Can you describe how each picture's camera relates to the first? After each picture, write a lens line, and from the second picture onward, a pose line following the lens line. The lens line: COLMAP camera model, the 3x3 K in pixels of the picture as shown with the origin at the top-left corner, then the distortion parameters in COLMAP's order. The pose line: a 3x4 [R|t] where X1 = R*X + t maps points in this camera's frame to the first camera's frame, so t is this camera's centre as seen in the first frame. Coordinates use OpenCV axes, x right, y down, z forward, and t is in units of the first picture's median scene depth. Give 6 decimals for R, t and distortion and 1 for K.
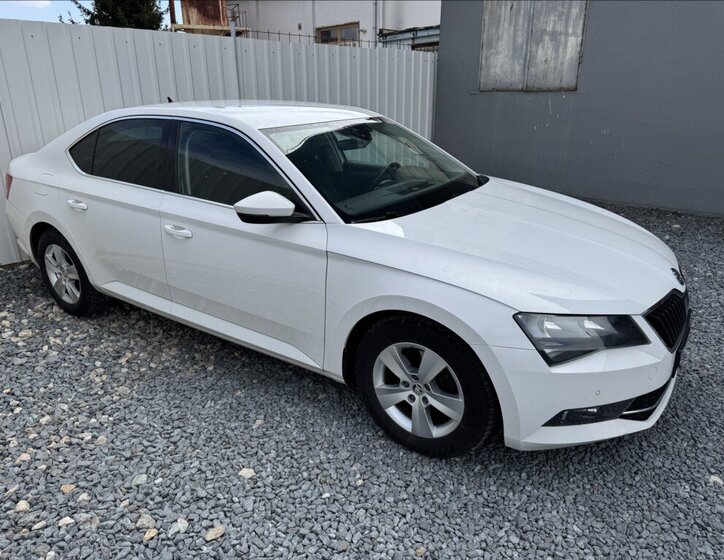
lens RADIAL K [[528.2, 0, 363.3], [0, 528.2, 276.0], [0, 0, 1]] dist [0.027031, -0.031877]
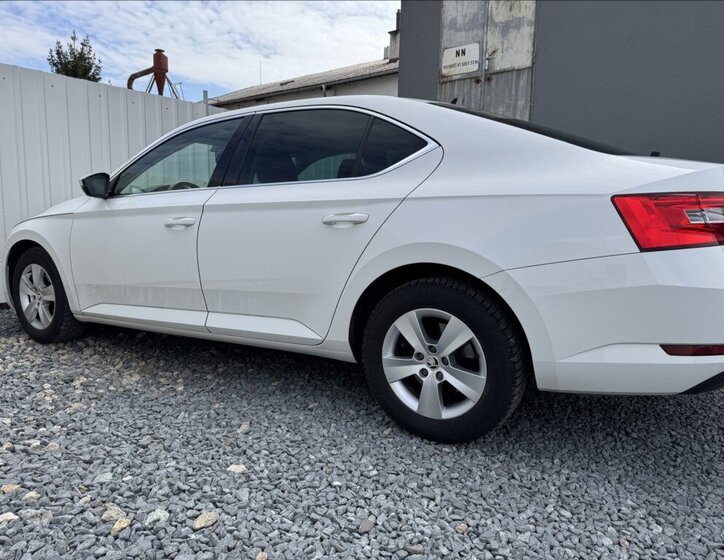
lens RADIAL K [[528.2, 0, 357.4], [0, 528.2, 279.2], [0, 0, 1]] dist [0.027031, -0.031877]
pose [[0.995710, 0.010579, 0.091920, -0.100324], [0.008837, 0.978028, -0.208284, 0.233924], [-0.092104, 0.208203, 0.973739, 0.096946]]
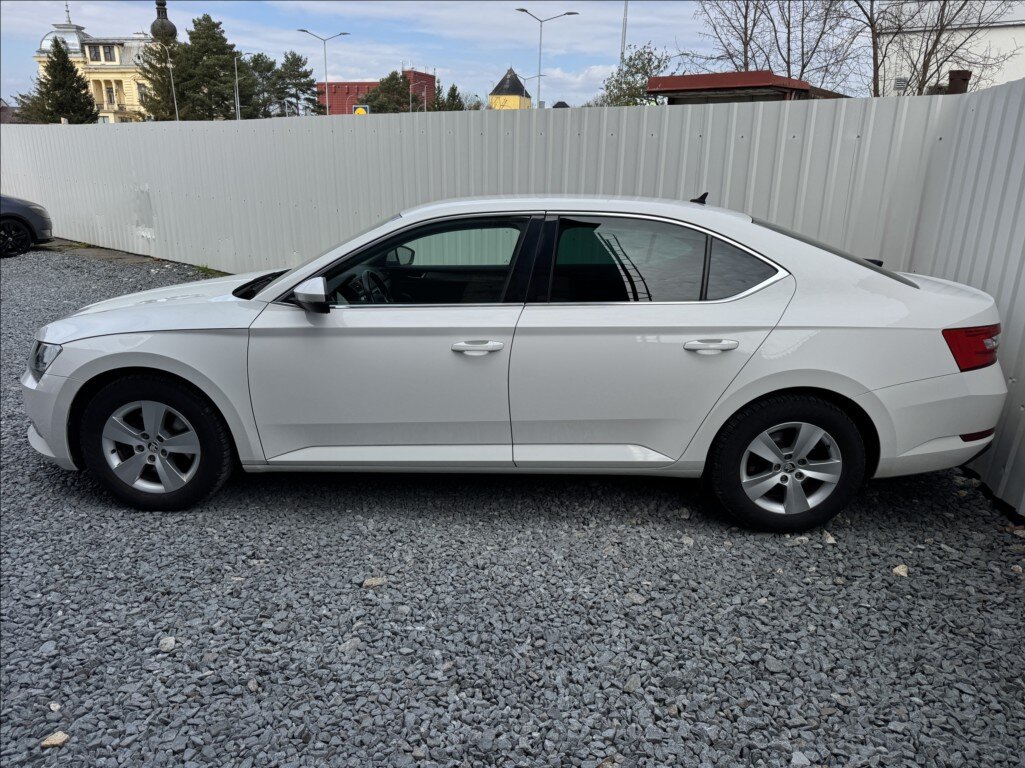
lens RADIAL K [[725.6, 0, 511.7], [0, 725.6, 383.5], [0, 0, 1]] dist [0.026700, -0.028789]
pose [[0.817889, -0.121632, 0.562373, -1.032157], [0.154020, 0.988014, -0.010309, -0.026562], [-0.554379, 0.095048, 0.826819, 0.105945]]
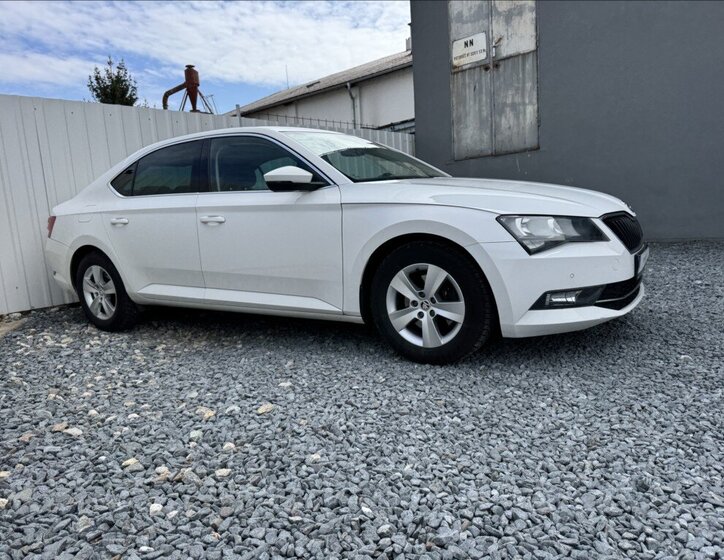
lens RADIAL K [[528.2, 0, 361.2], [0, 528.2, 282.4], [0, 0, 1]] dist [0.027031, -0.031877]
pose [[0.997614, -0.066361, 0.019035, -0.055303], [0.068811, 0.978069, -0.196585, 0.357522], [-0.005572, 0.197426, 0.980302, -0.158527]]
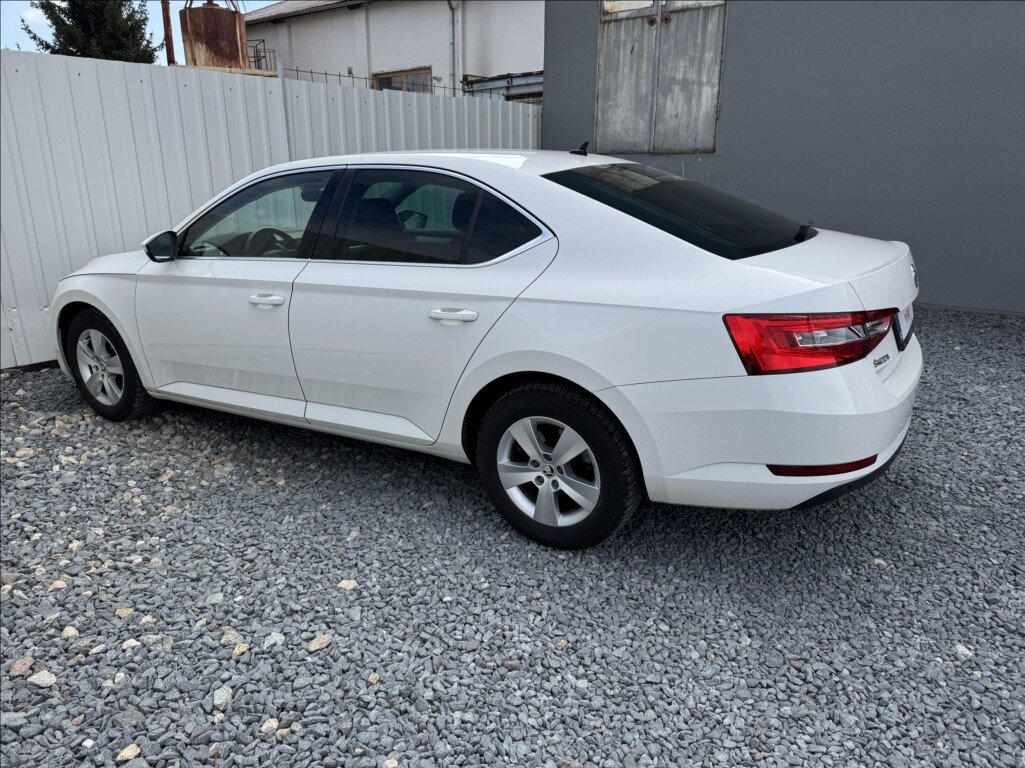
lens RADIAL K [[725.6, 0, 513.6], [0, 725.6, 380.8], [0, 0, 1]] dist [0.026700, -0.028789]
pose [[0.994679, -0.023672, 0.100262, -0.061444], [0.027846, 0.998794, -0.040437, 0.096574], [-0.099183, 0.043013, 0.994139, -0.159929]]
